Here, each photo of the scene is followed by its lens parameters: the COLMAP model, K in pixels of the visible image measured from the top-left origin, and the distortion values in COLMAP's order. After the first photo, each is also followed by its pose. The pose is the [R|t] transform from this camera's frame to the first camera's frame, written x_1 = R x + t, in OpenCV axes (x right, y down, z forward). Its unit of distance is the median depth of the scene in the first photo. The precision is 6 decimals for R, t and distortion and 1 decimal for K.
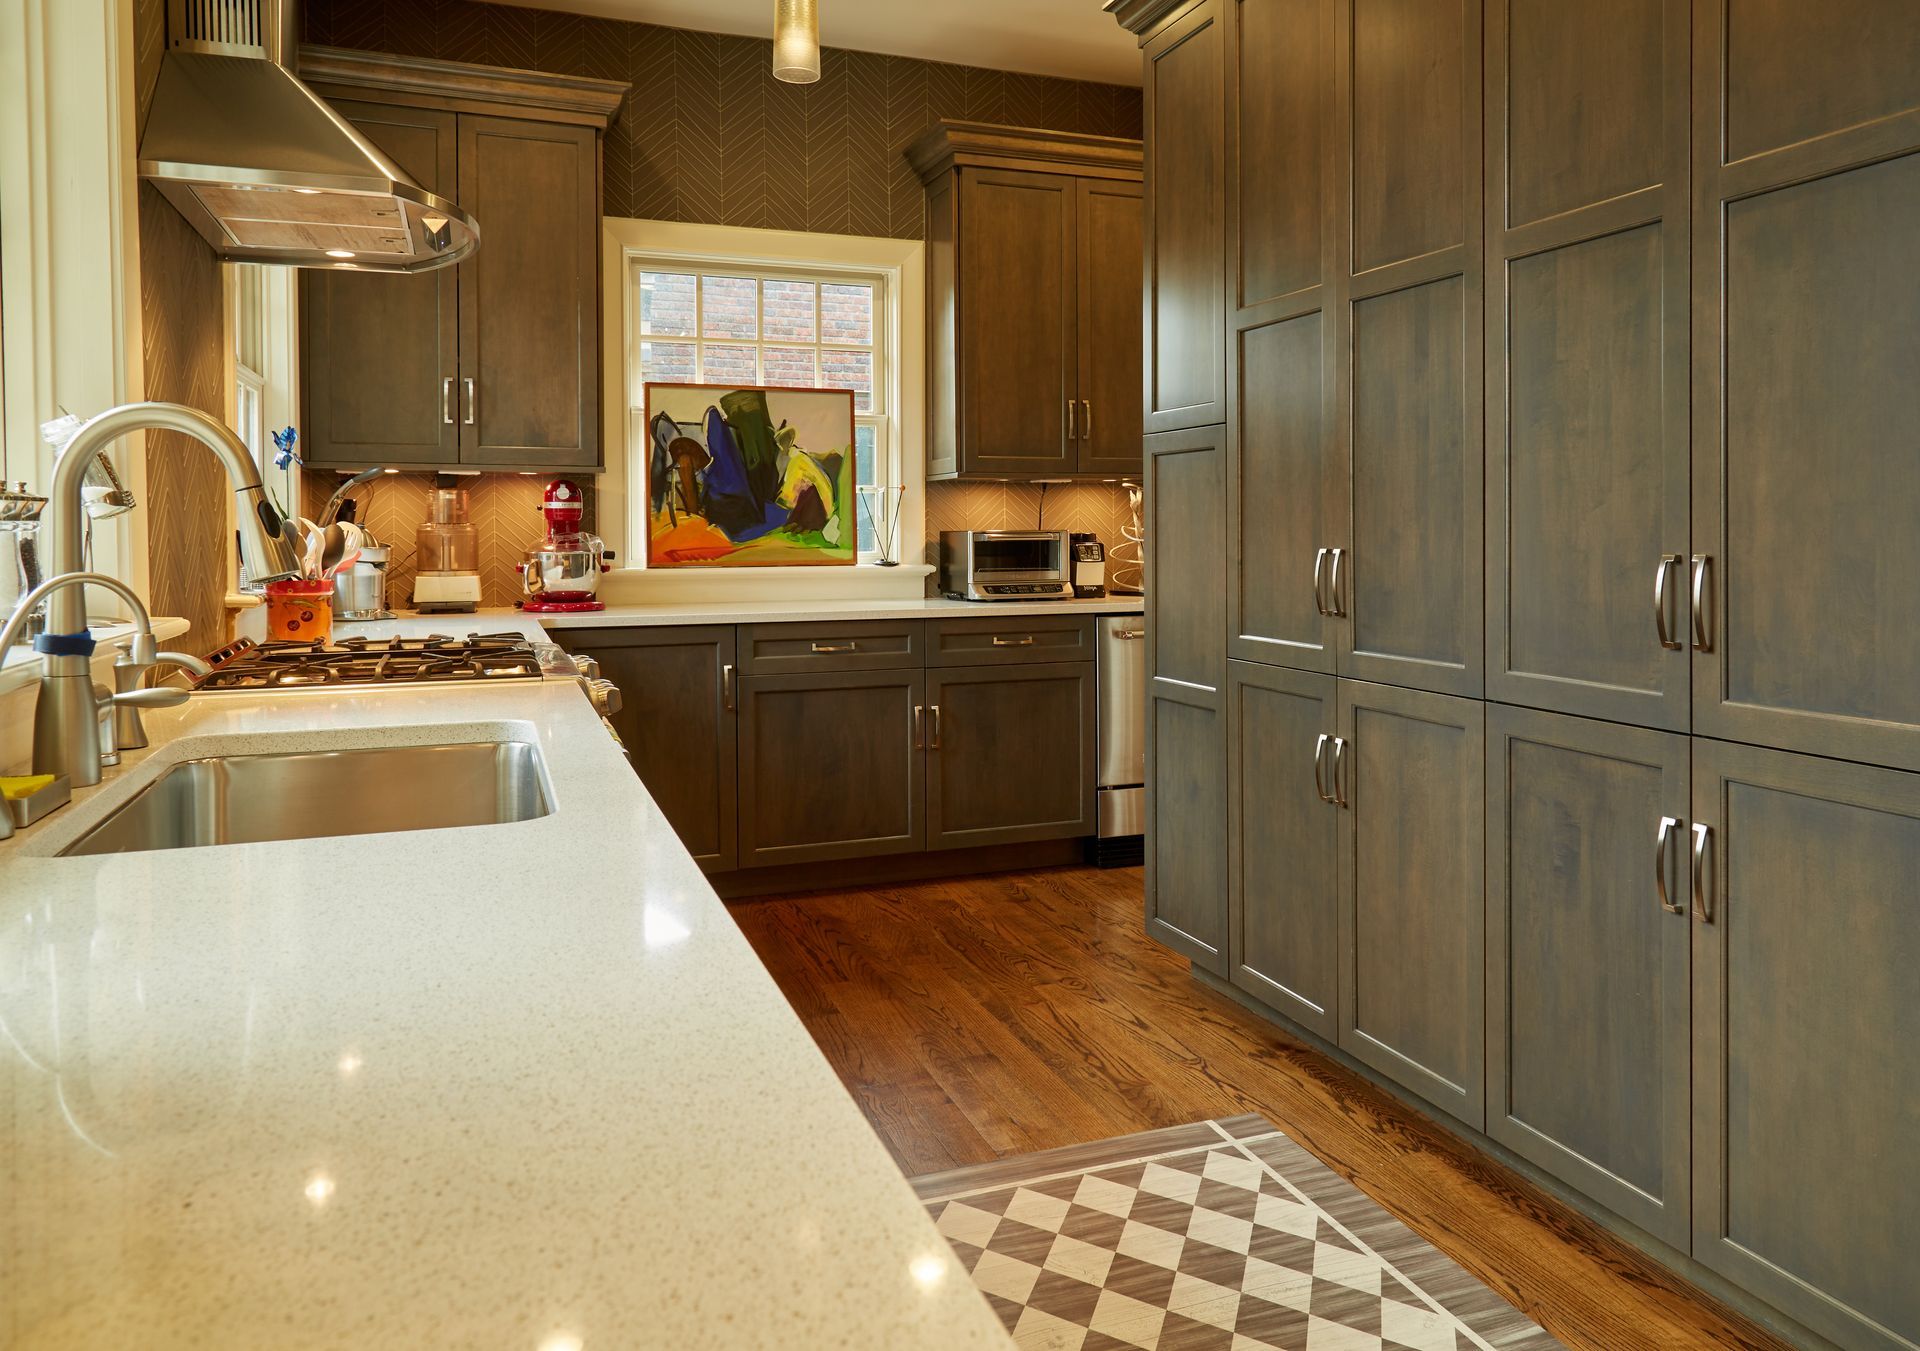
lens RADIAL K [[1388.9, 0, 1030.8], [0, 1388.9, 534.6], [0, 0, 1]] dist [0.009363, 0.000157]
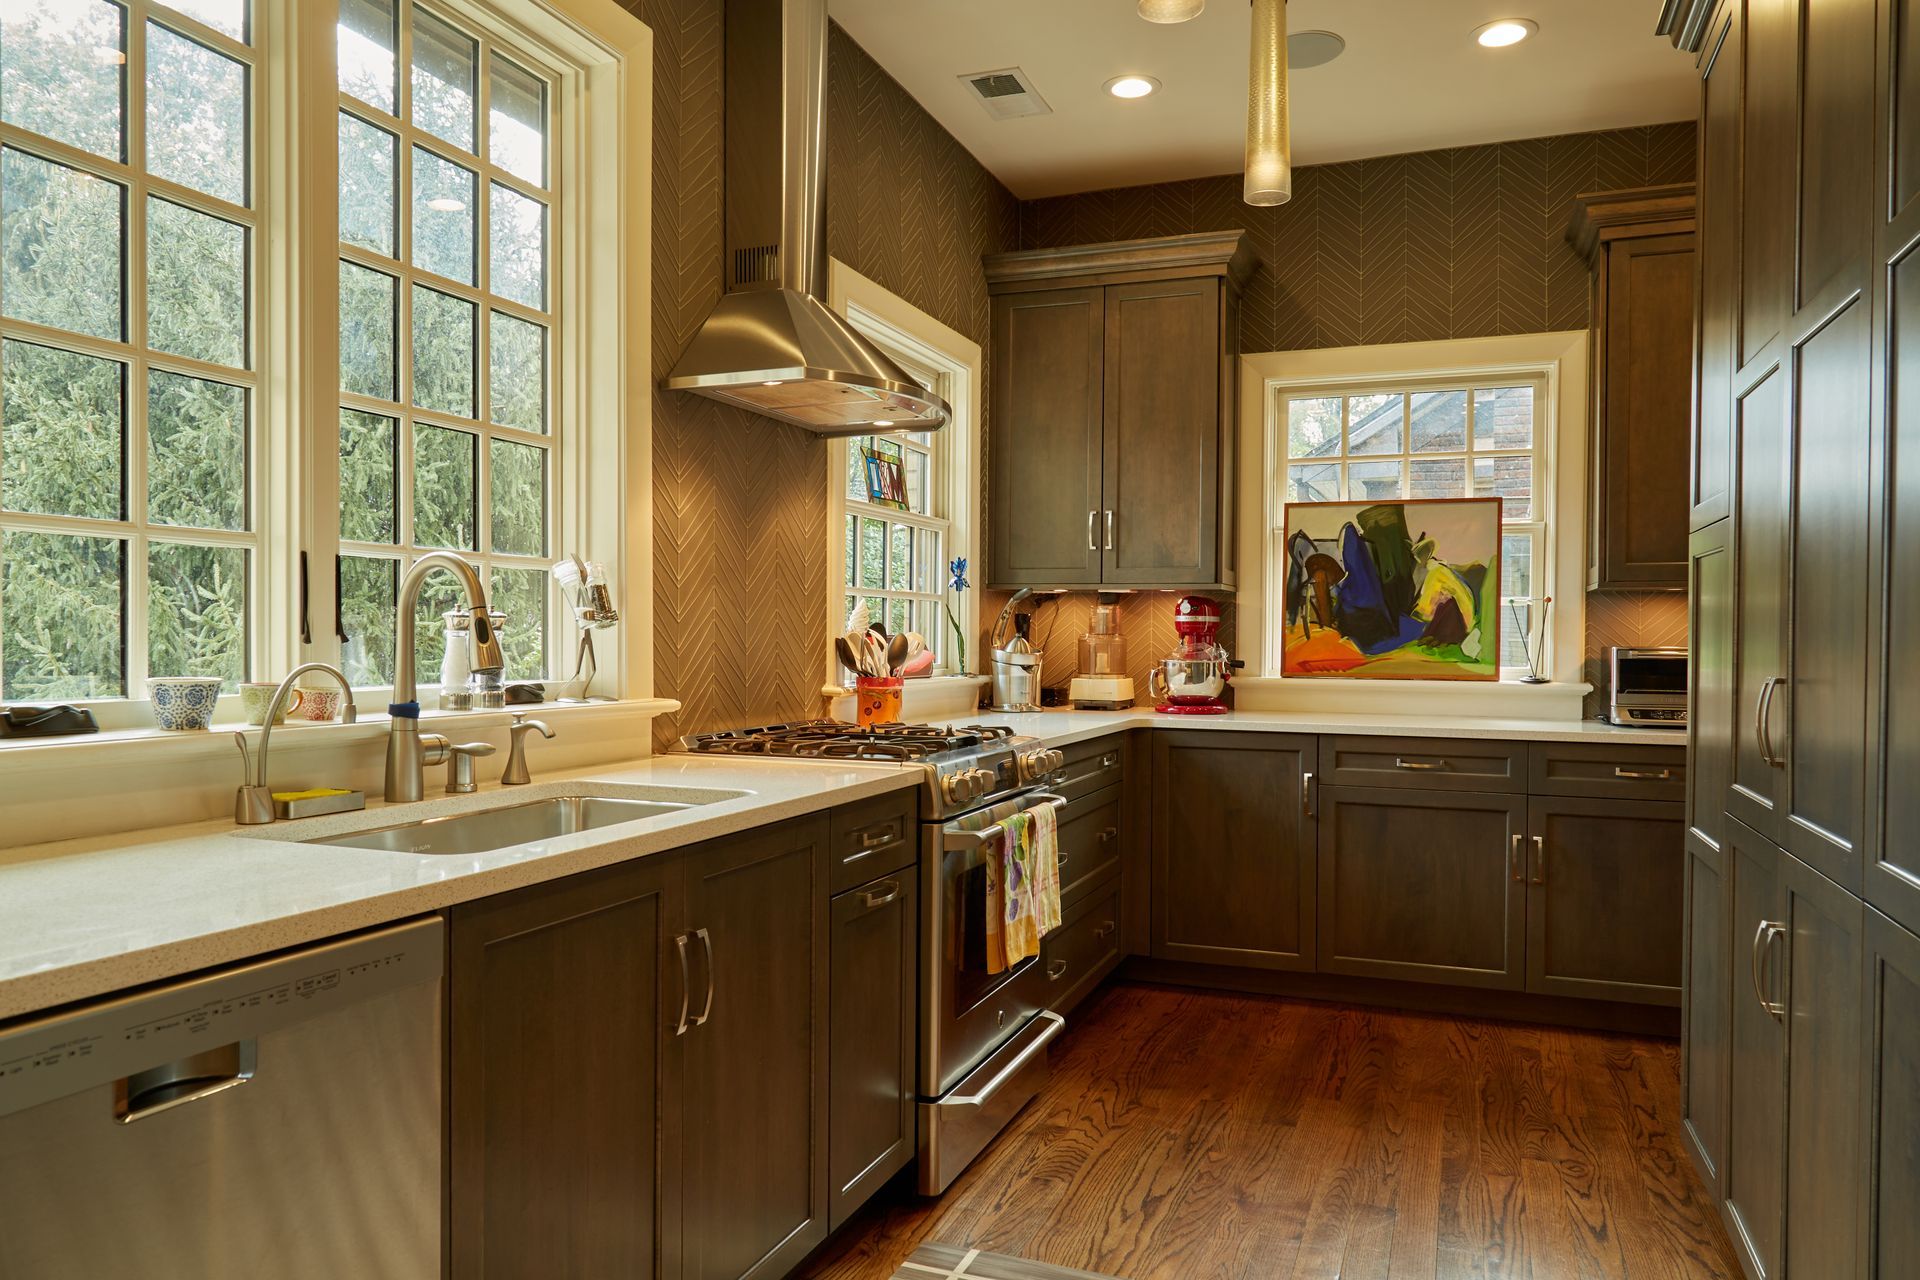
lens RADIAL K [[1286.8, 0, 960.0], [0, 1286.8, 640.0], [0, 0, 1]] dist [-0.009509, -0.002215]
pose [[0.727780, 0.011193, -0.685719, 0.220953], [-0.013379, 0.999908, 0.002122, -0.003351], [0.685680, 0.007630, 0.727863, 0.111458]]
